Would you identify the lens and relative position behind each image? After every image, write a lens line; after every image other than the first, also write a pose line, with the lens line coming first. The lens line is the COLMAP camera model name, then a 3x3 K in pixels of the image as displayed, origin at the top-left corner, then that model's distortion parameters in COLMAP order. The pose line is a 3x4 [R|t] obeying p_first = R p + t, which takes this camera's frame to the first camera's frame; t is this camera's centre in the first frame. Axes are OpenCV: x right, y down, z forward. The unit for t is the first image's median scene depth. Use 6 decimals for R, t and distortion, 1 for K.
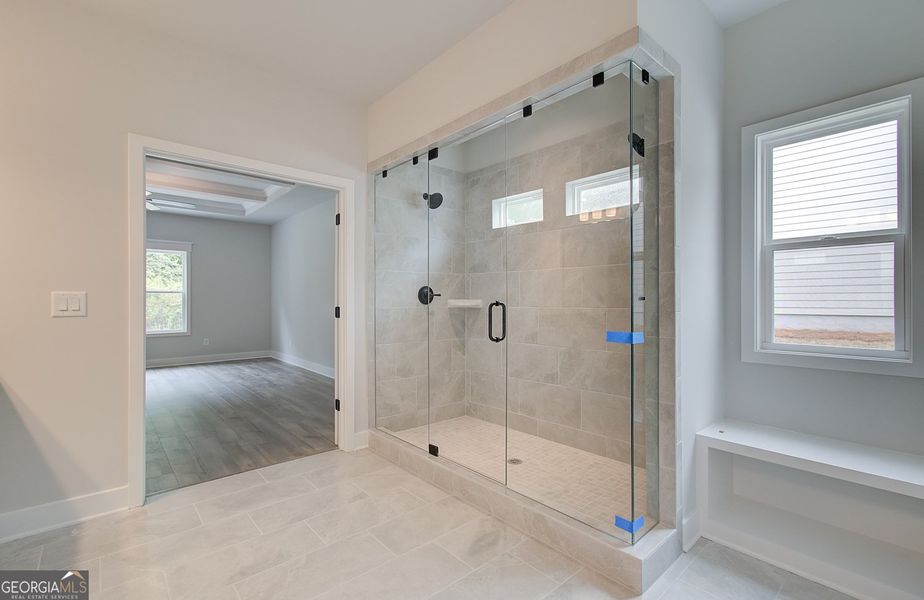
lens RADIAL K [[410.3, 0, 478.3], [0, 410.3, 300.2], [0, 0, 1]] dist [-0.031451, 0.020452]
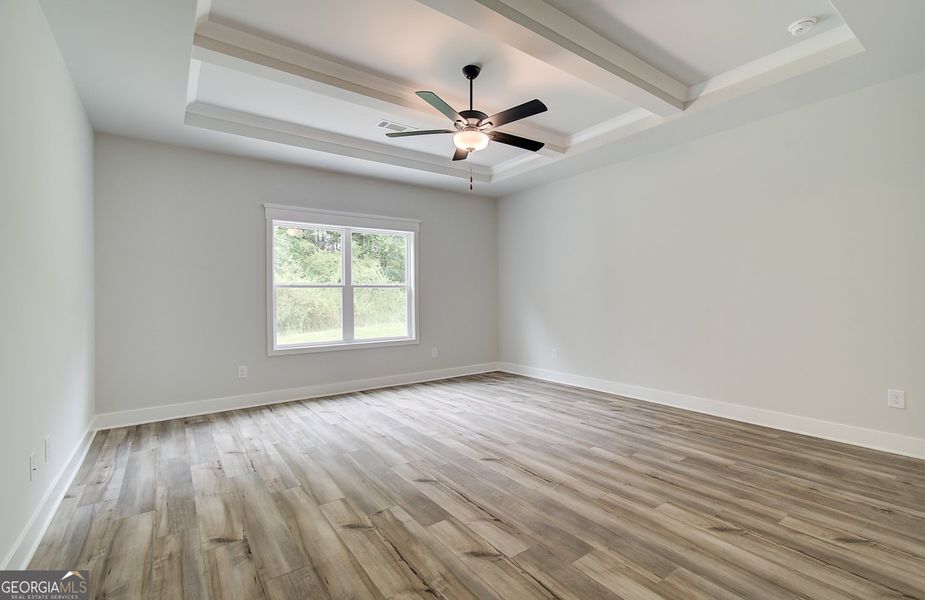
lens RADIAL K [[410.8, 0, 478.8], [0, 410.8, 300.2], [0, 0, 1]] dist [-0.031451, 0.020452]
pose [[0.994775, -0.004968, -0.101974, -0.975521], [0.005538, 0.999971, 0.005310, 0.004983], [0.101945, -0.005847, 0.994773, 0.470213]]
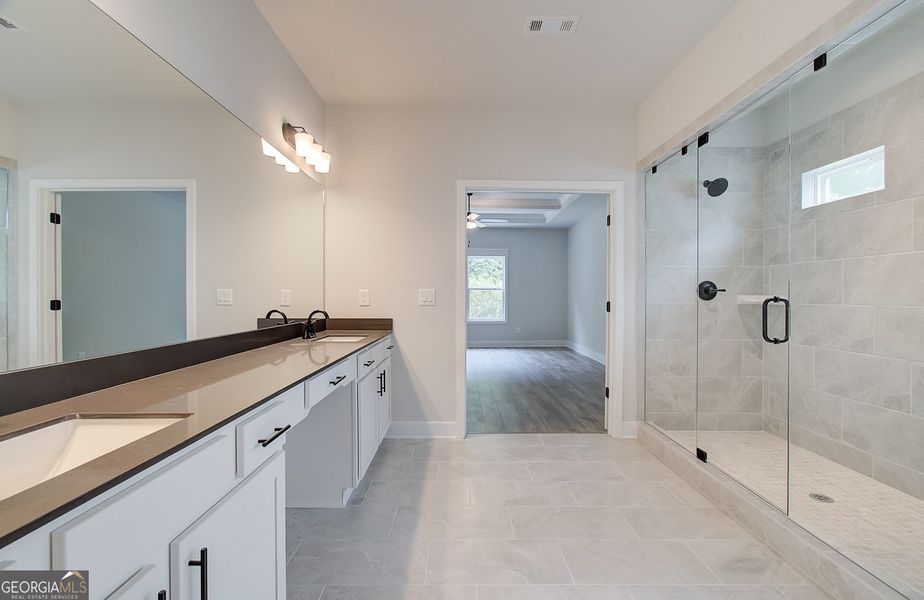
lens RADIAL K [[410.3, 0, 478.3], [0, 410.3, 300.2], [0, 0, 1]] dist [-0.031451, 0.020452]
pose [[0.760434, 0.009419, -0.649347, 0.079654], [-0.002951, 0.999935, 0.011049, 0.000863], [0.649408, -0.006486, 0.760412, -0.034638]]
